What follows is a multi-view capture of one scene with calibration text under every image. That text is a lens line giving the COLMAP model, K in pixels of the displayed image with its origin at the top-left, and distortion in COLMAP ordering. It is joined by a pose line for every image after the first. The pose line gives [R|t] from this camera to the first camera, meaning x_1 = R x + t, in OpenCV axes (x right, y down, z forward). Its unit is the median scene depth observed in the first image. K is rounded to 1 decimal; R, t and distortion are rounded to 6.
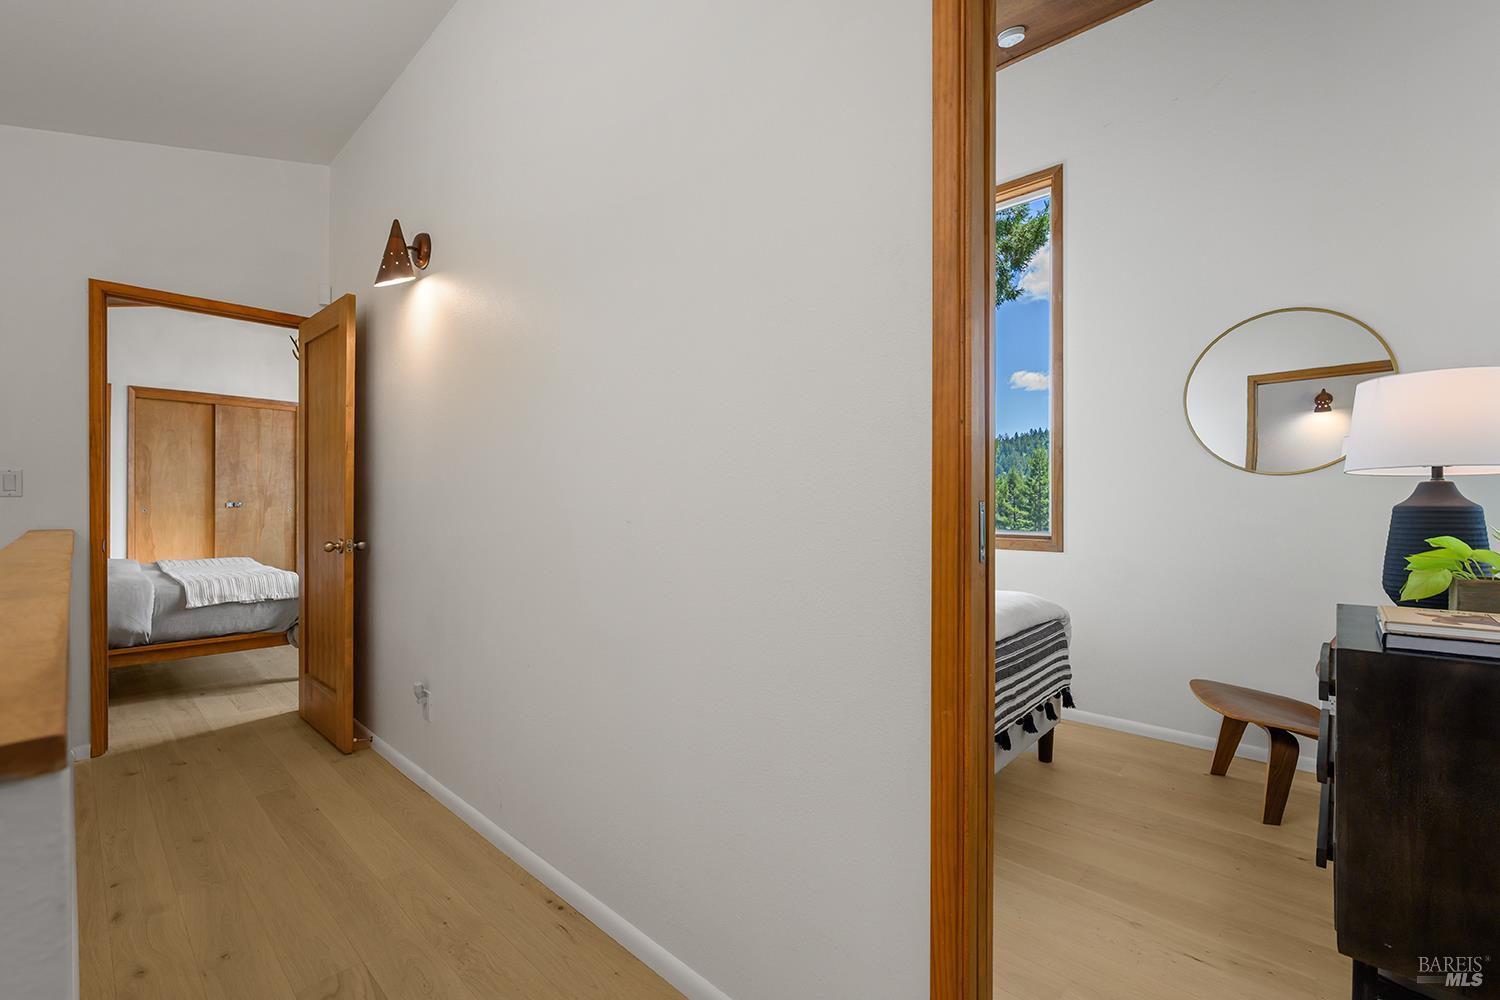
lens RADIAL K [[649.9, 0, 758.5], [0, 649.9, 498.4], [0, 0, 1]] dist [0.011218, -0.000083]
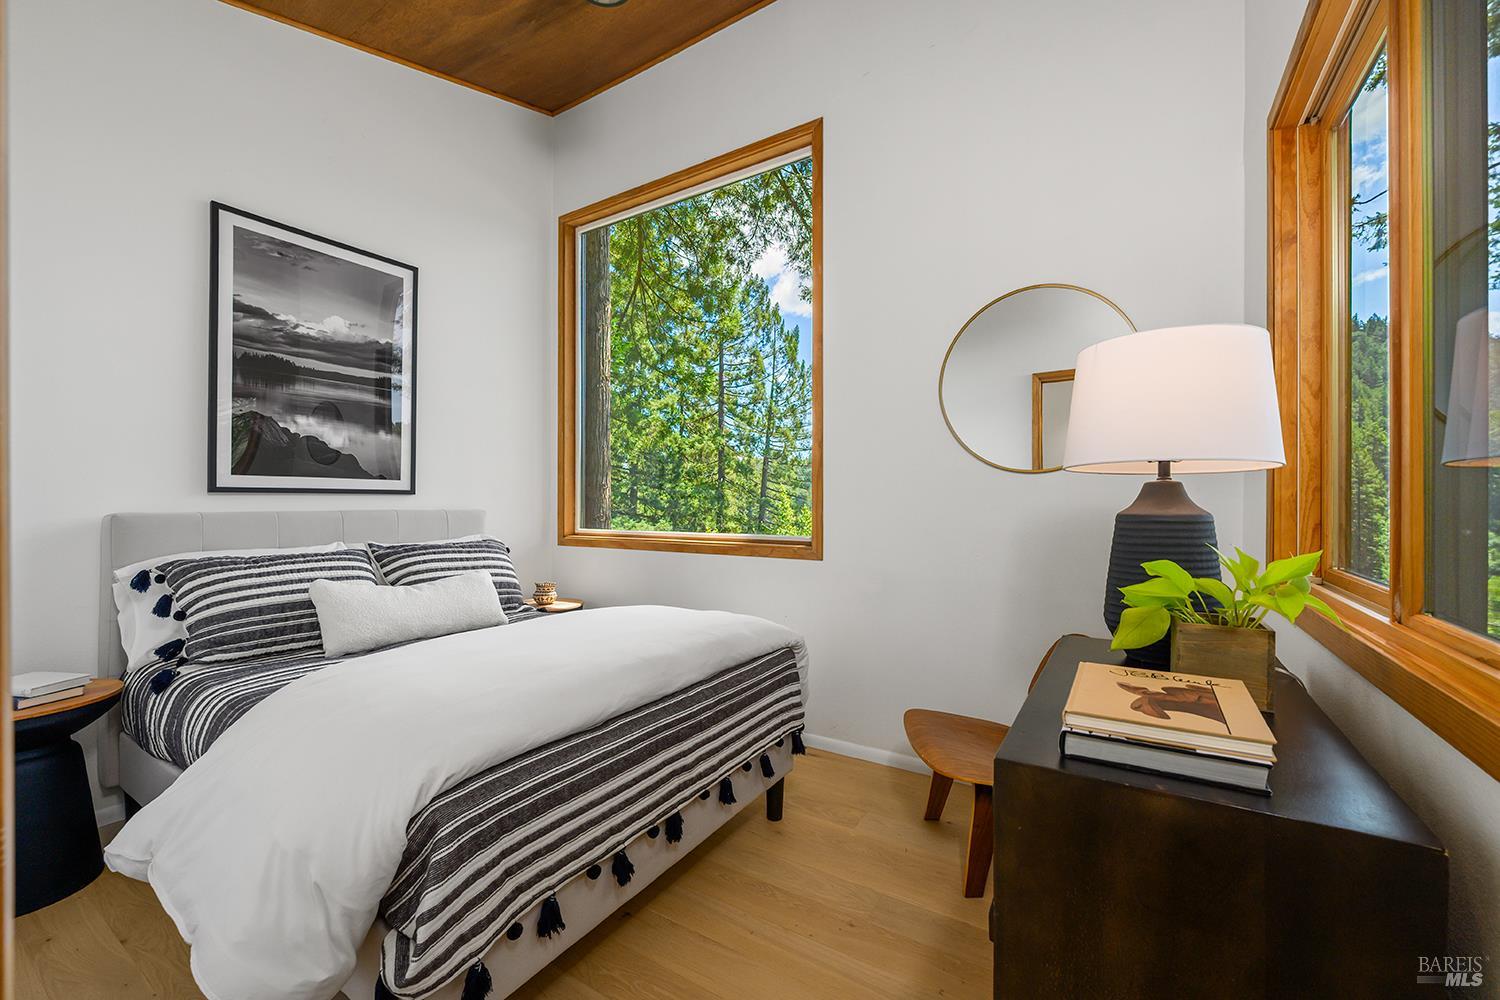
lens RADIAL K [[615.2, 0, 746.0], [0, 615.2, 499.7], [0, 0, 1]] dist [-0.002209, -0.001105]
pose [[0.987581, -0.003650, 0.157071, 0.338996], [0.002397, 0.999964, 0.008166, -0.008911], [-0.157095, -0.007688, 0.987554, 0.286433]]
